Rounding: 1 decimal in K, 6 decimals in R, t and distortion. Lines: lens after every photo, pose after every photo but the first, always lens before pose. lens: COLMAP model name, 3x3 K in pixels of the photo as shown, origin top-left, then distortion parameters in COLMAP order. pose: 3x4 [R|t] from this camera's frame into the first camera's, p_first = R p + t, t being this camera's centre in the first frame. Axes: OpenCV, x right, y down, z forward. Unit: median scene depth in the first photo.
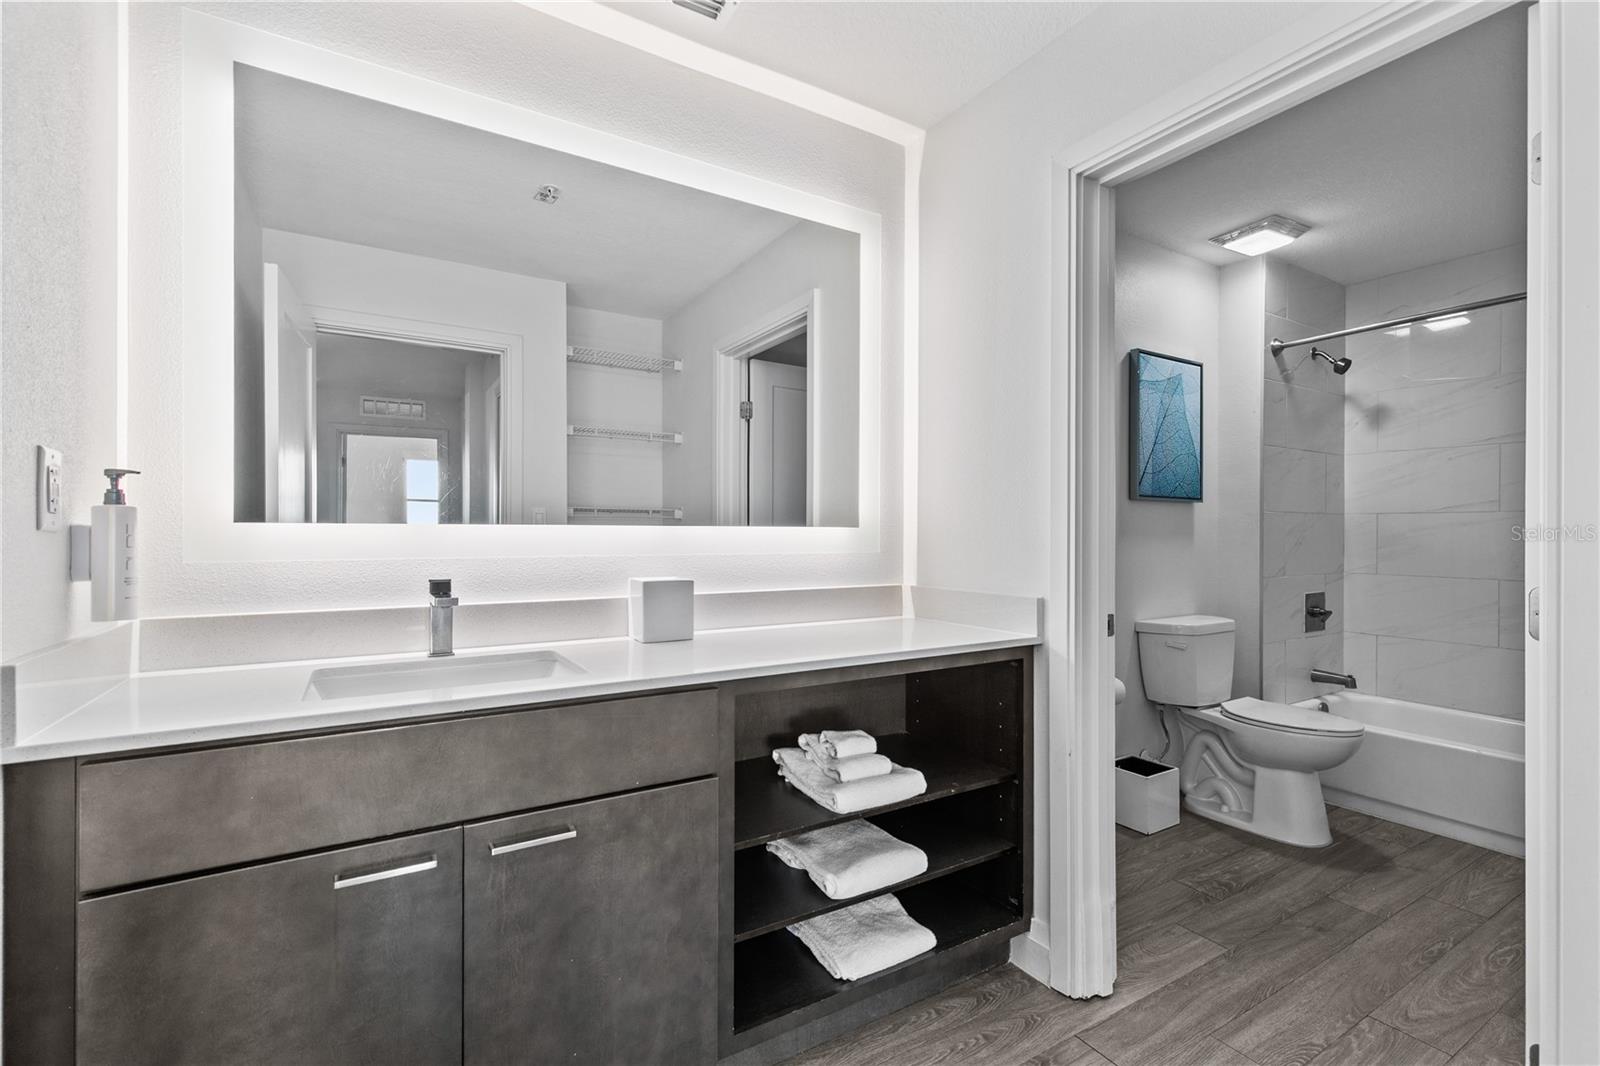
lens RADIAL K [[713.3, 0, 809.9], [0, 713.3, 535.8], [0, 0, 1]] dist [0.007000, -0.000716]
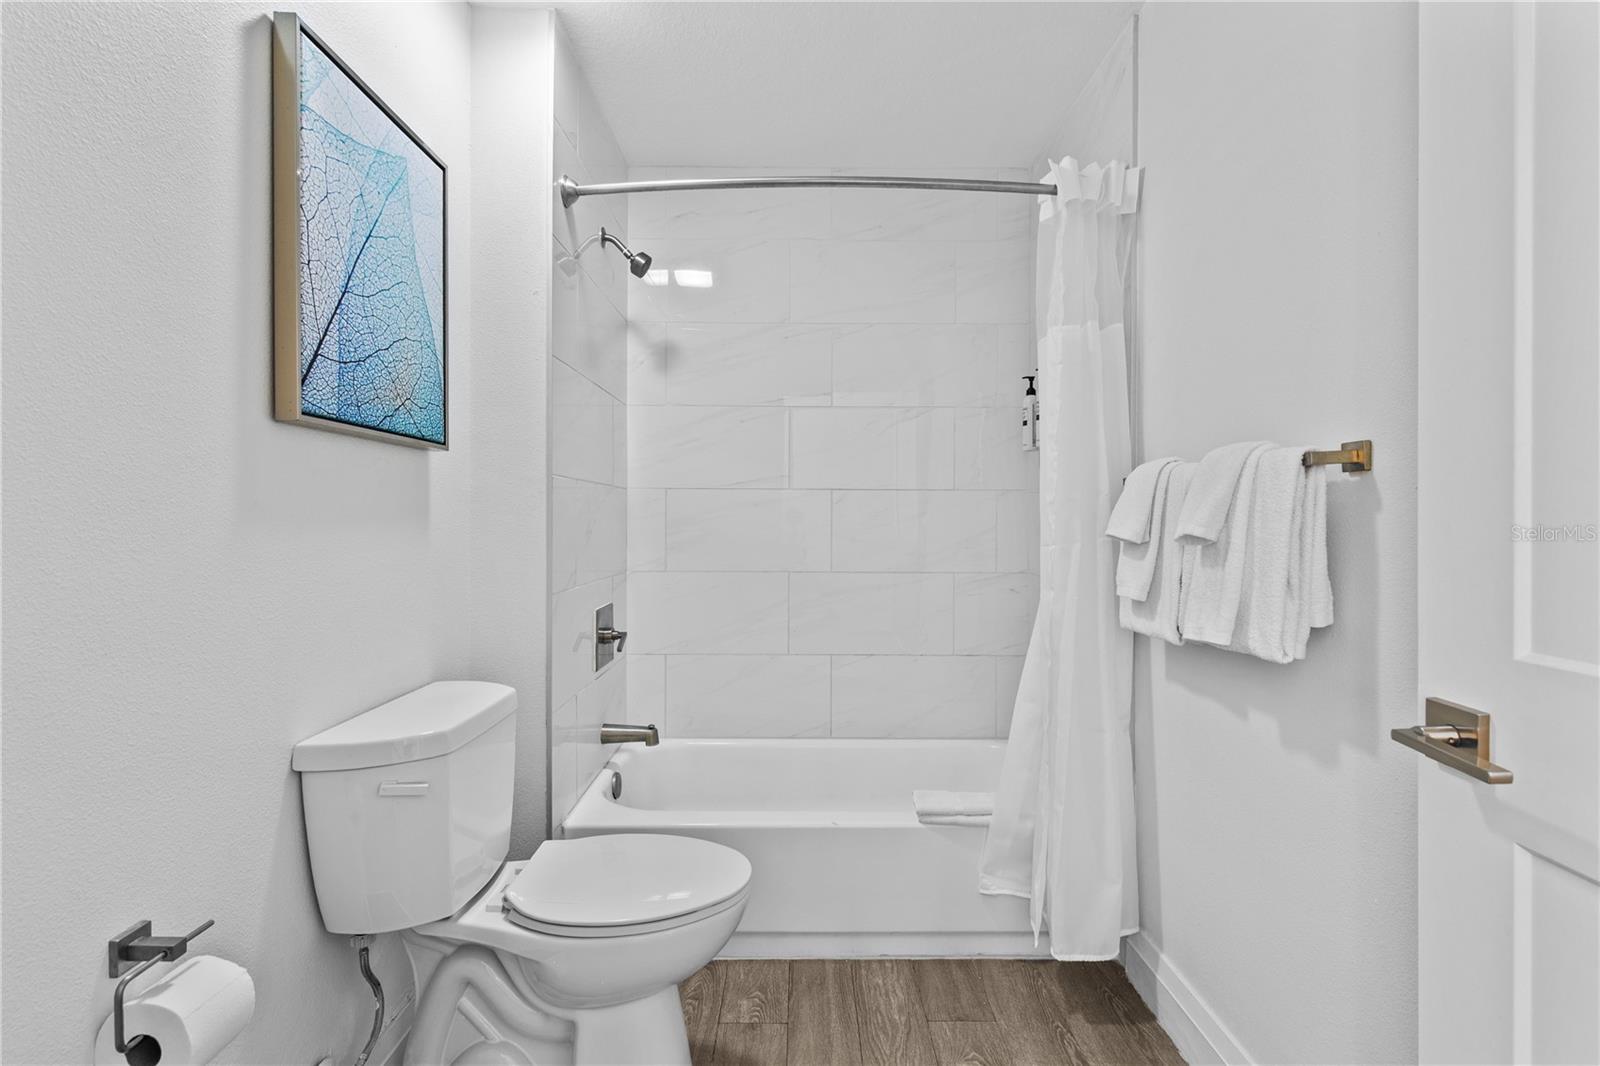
lens RADIAL K [[732.6, 0, 801.9], [0, 732.6, 522.7], [0, 0, 1]] dist [0.003995, -0.000074]
pose [[0.532088, -0.004156, 0.846679, 0.261946], [0.000913, 0.999990, 0.004334, 0.000680], [-0.846688, -0.001533, 0.532087, 0.546772]]
